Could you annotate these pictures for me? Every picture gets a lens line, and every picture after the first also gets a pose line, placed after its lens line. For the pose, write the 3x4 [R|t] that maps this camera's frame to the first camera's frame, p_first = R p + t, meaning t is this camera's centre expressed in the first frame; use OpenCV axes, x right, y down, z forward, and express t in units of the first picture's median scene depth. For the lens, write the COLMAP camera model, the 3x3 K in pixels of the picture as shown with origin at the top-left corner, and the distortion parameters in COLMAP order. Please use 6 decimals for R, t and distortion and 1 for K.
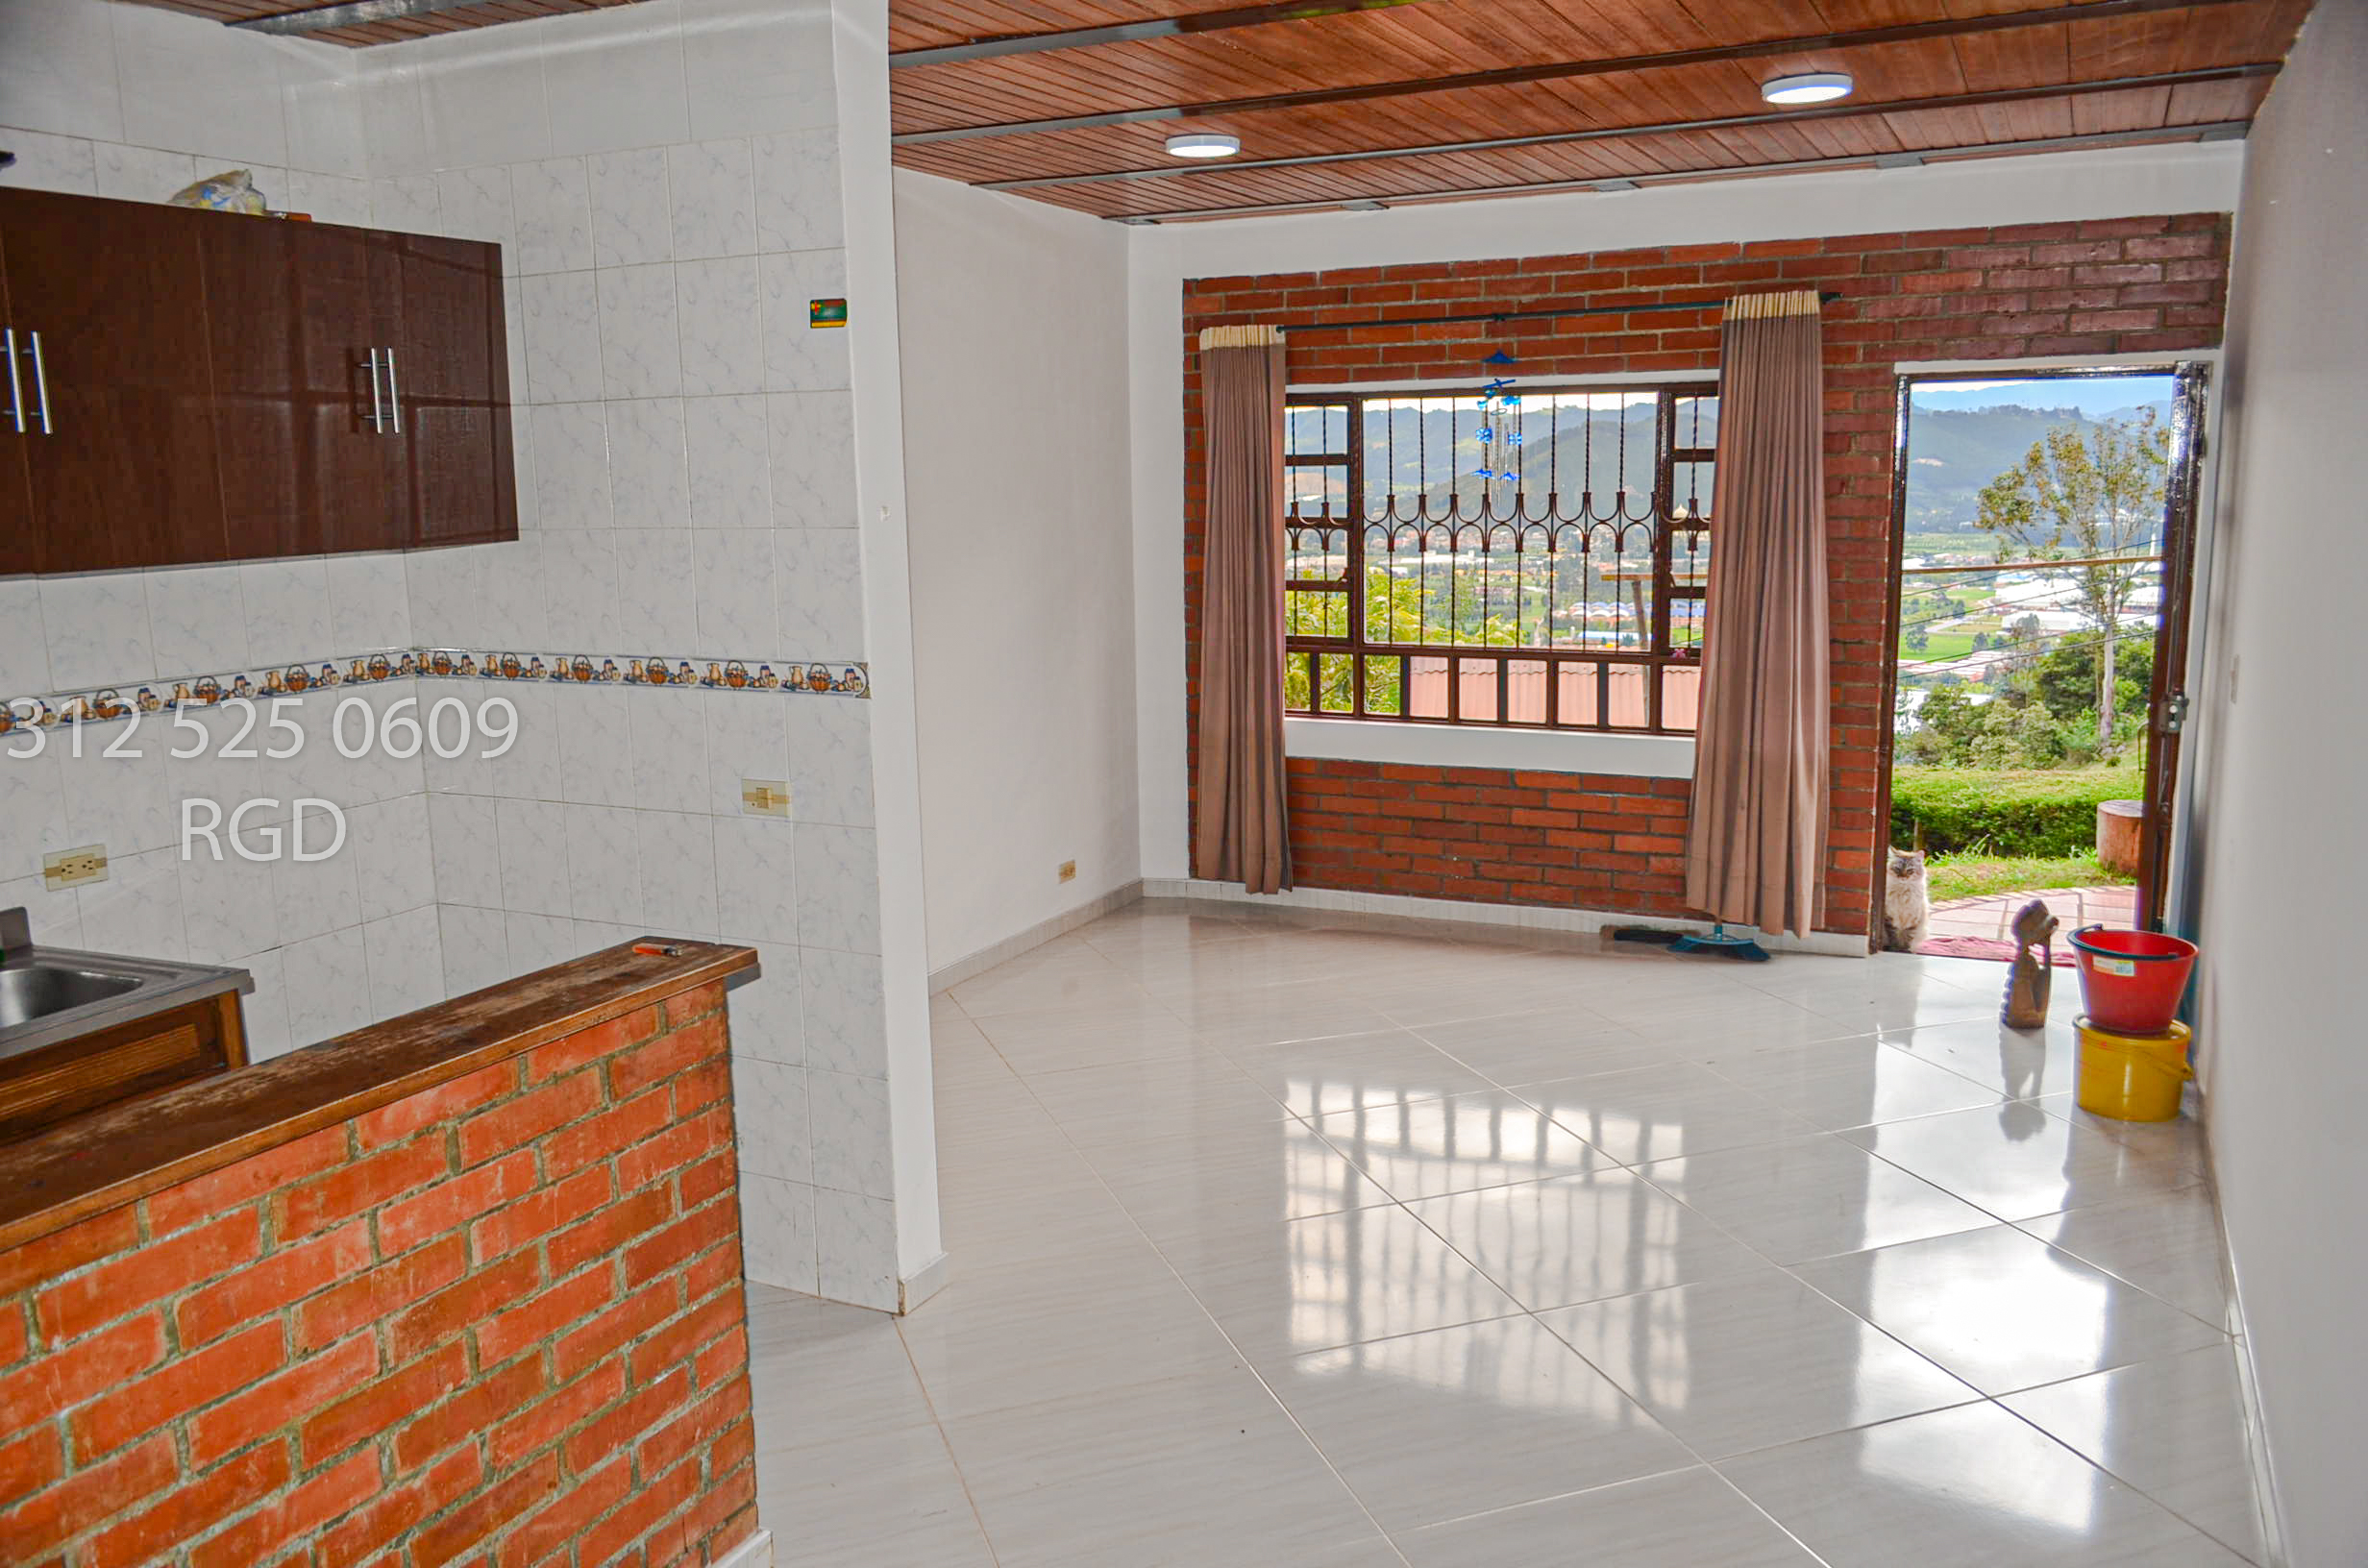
lens RADIAL K [[1845.3, 0, 1179.0], [0, 1845.3, 789.3], [0, 0, 1]] dist [-0.006032, 0.006427]
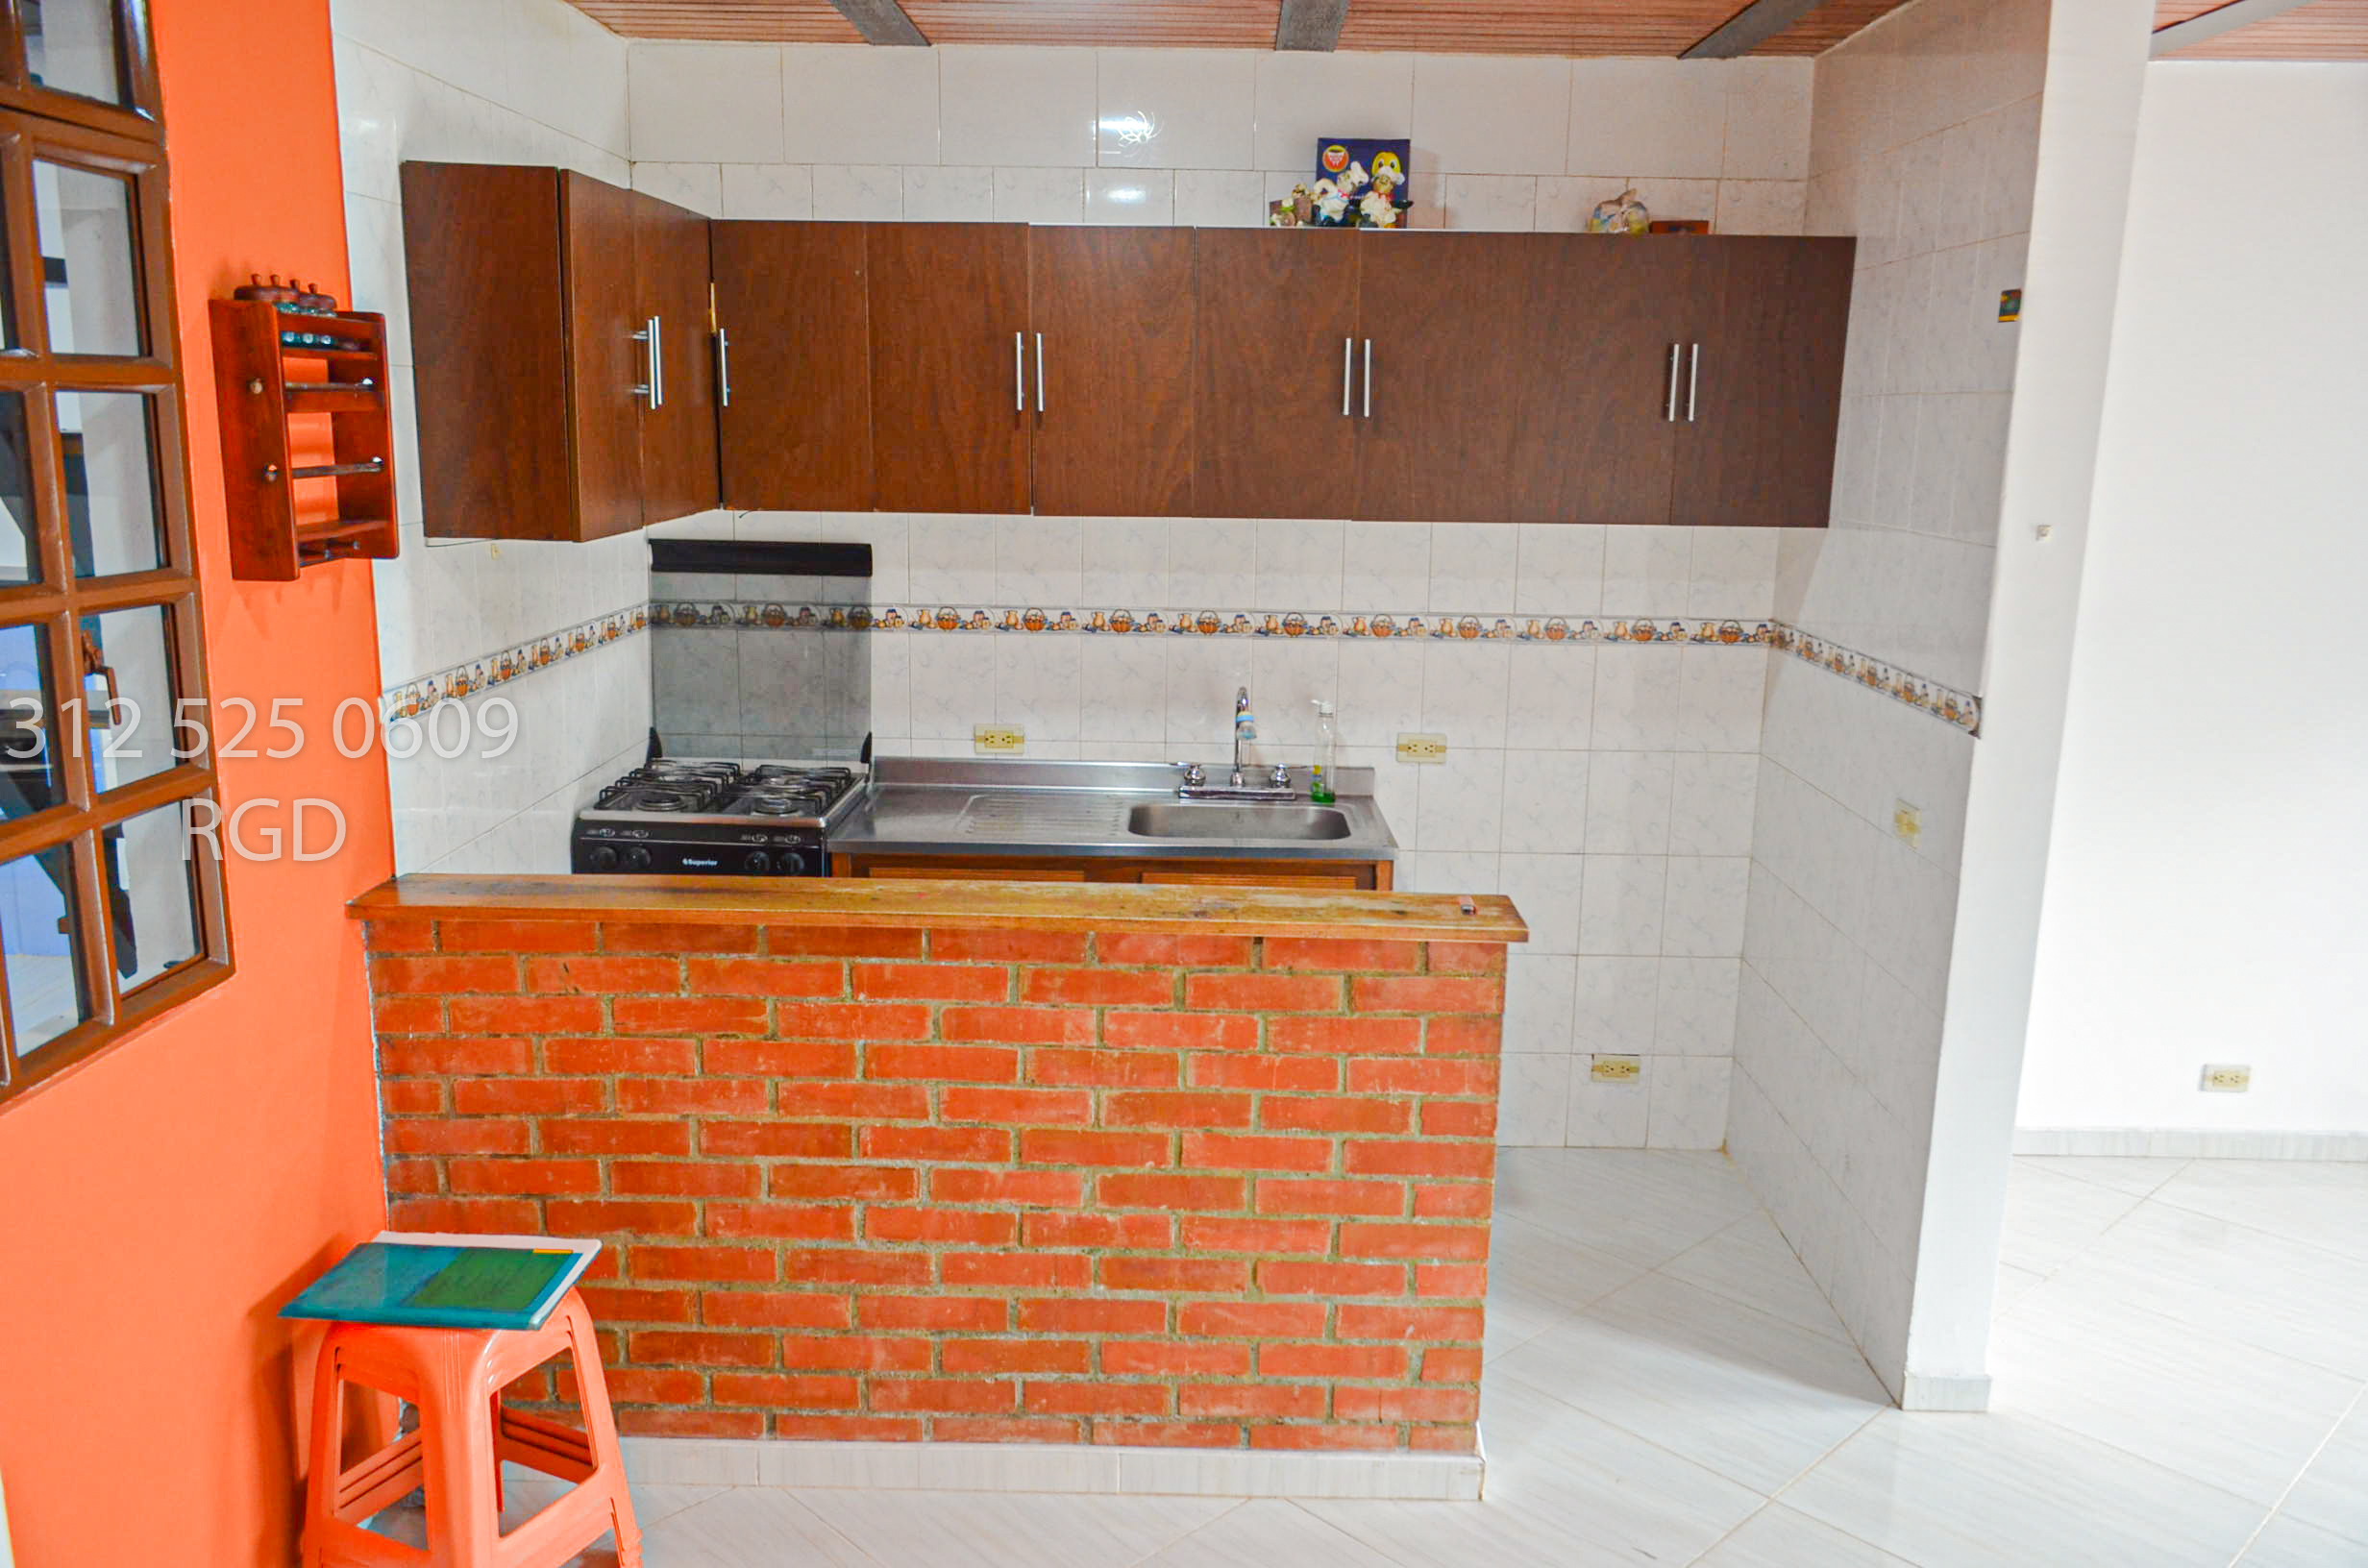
lens RADIAL K [[1845.3, 0, 1191.5], [0, 1845.3, 775.1], [0, 0, 1]] dist [-0.006032, 0.006427]
pose [[0.424779, 0.203679, -0.882087, 0.676338], [-0.182571, 0.973616, 0.136894, -0.122635], [0.886697, 0.102894, 0.450757, 0.380421]]
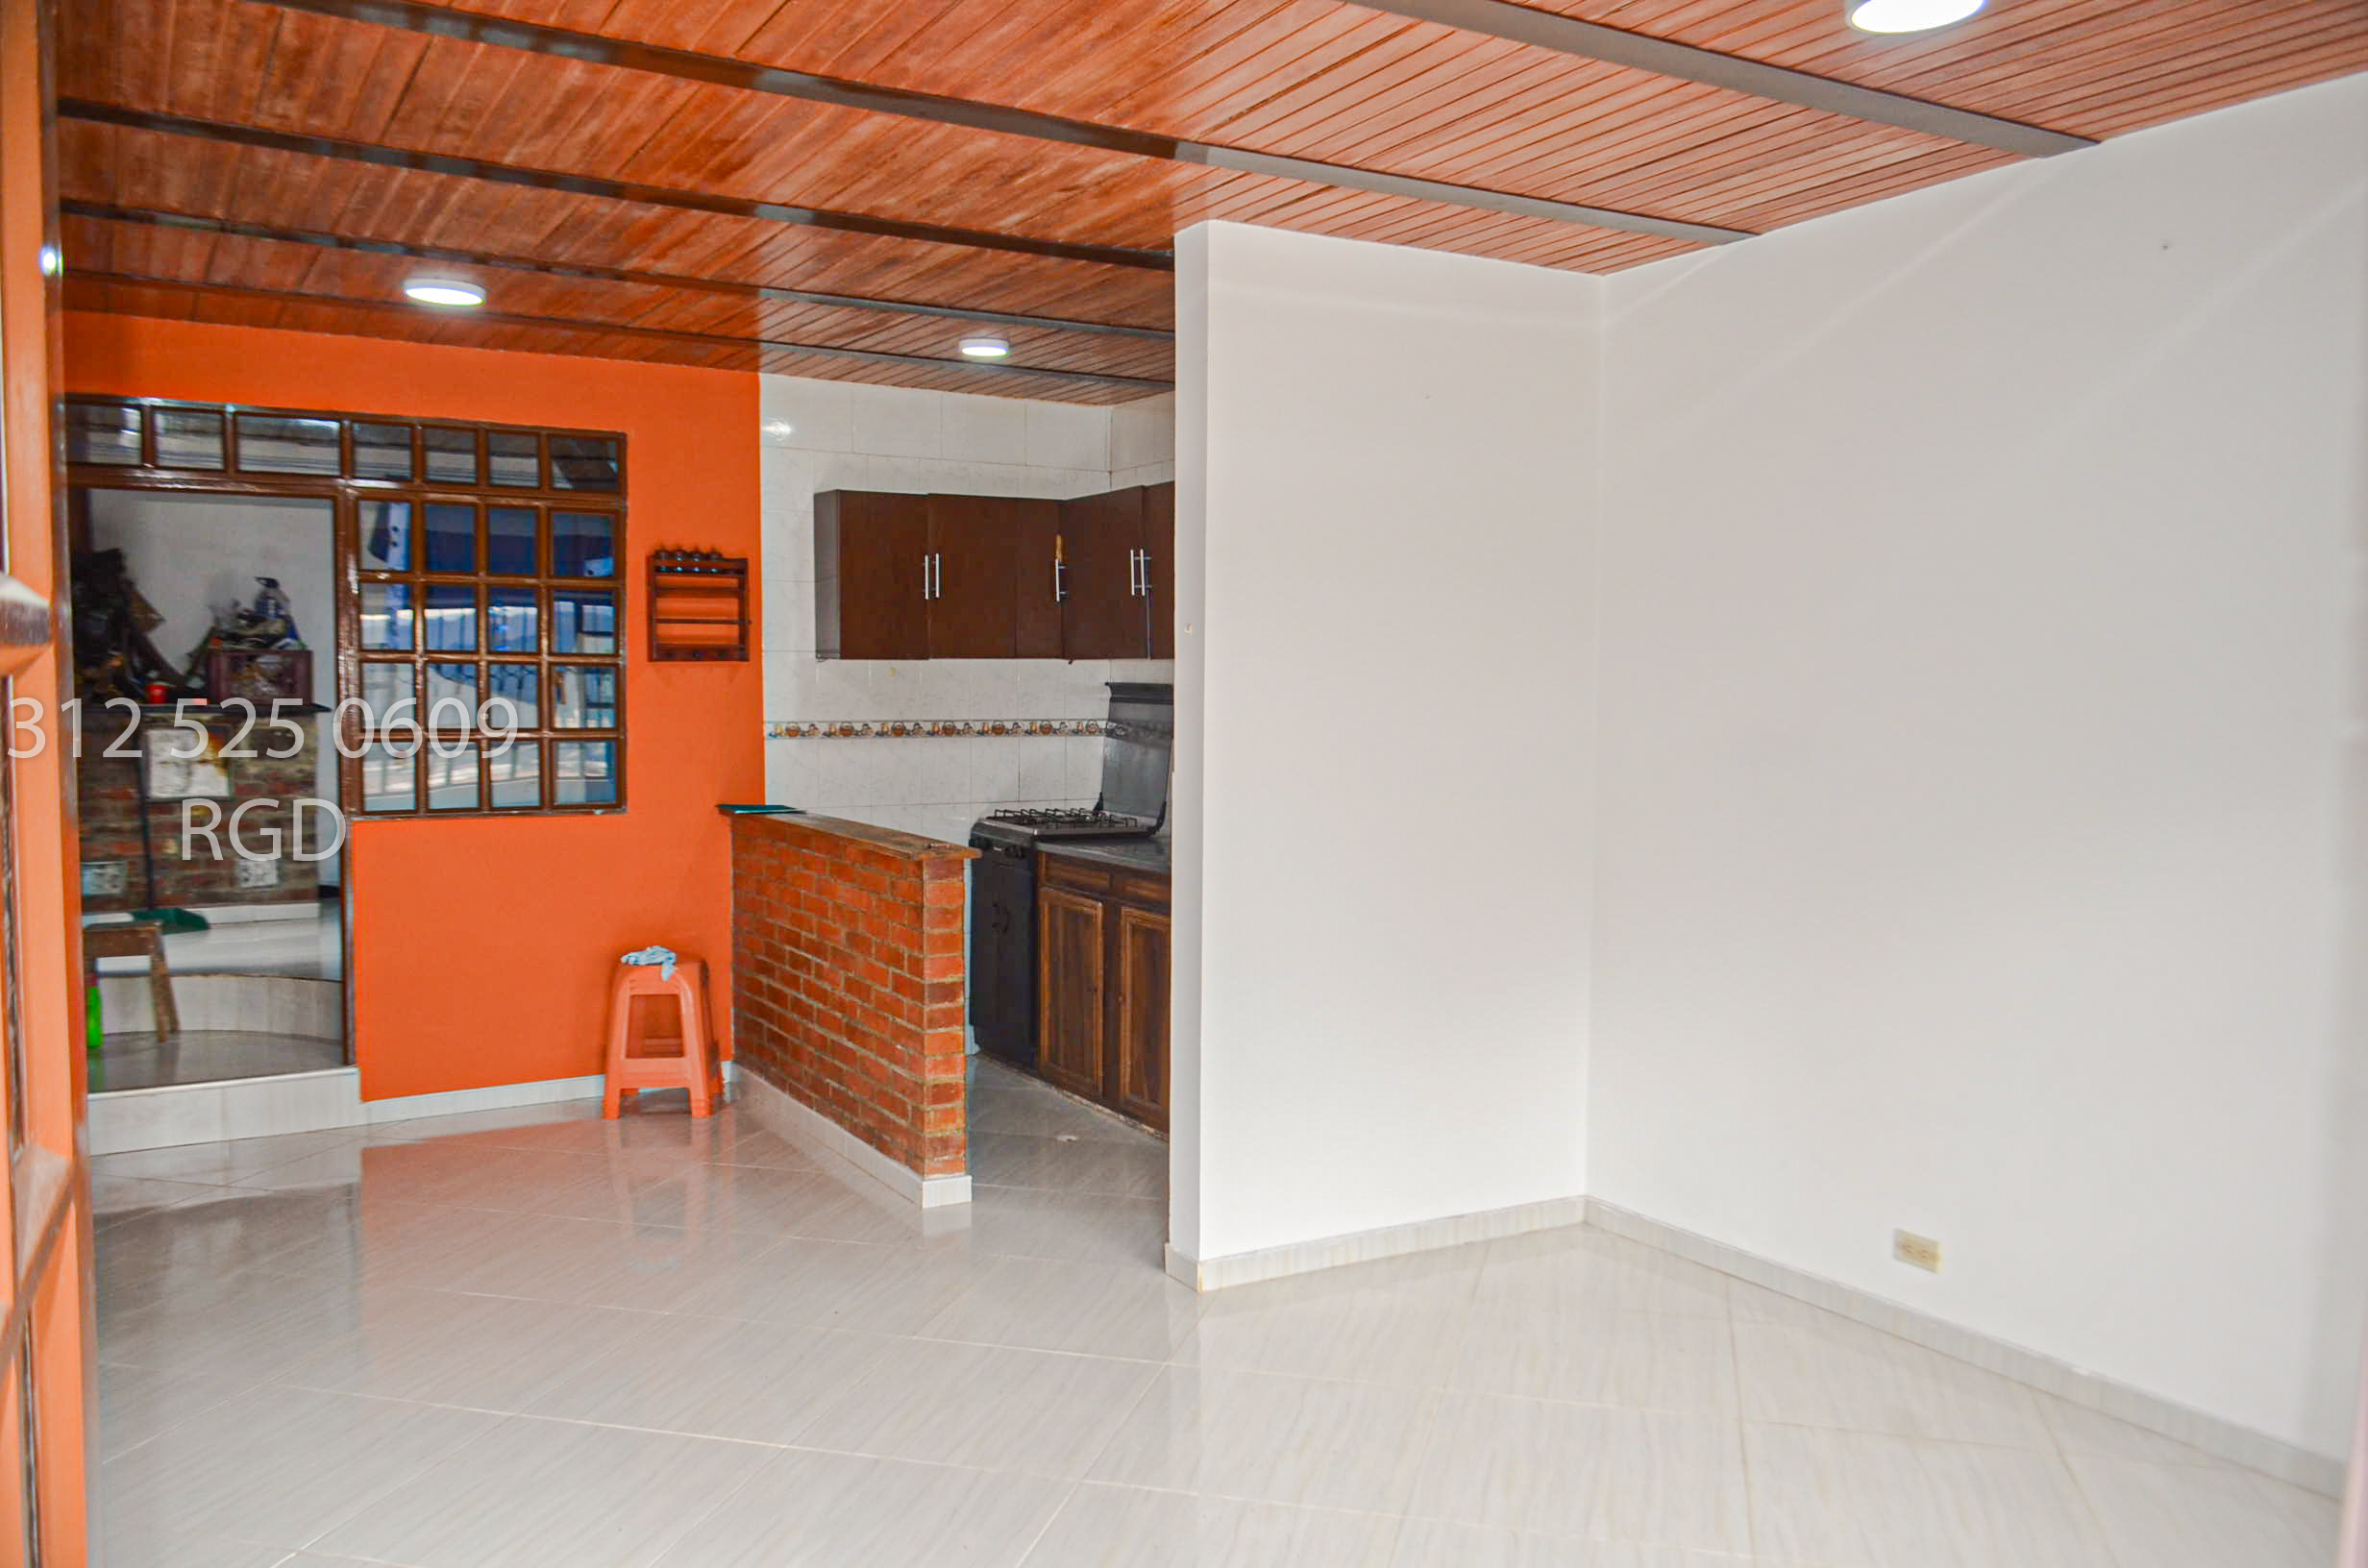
lens RADIAL K [[1845.3, 0, 1179.3], [0, 1845.3, 782.1], [0, 0, 1]] dist [-0.006032, 0.006427]
pose [[-0.560138, 0.065126, -0.825835, 1.308607], [-0.137069, 0.975877, 0.169928, -0.382418], [0.816981, 0.208379, -0.537699, 2.480348]]
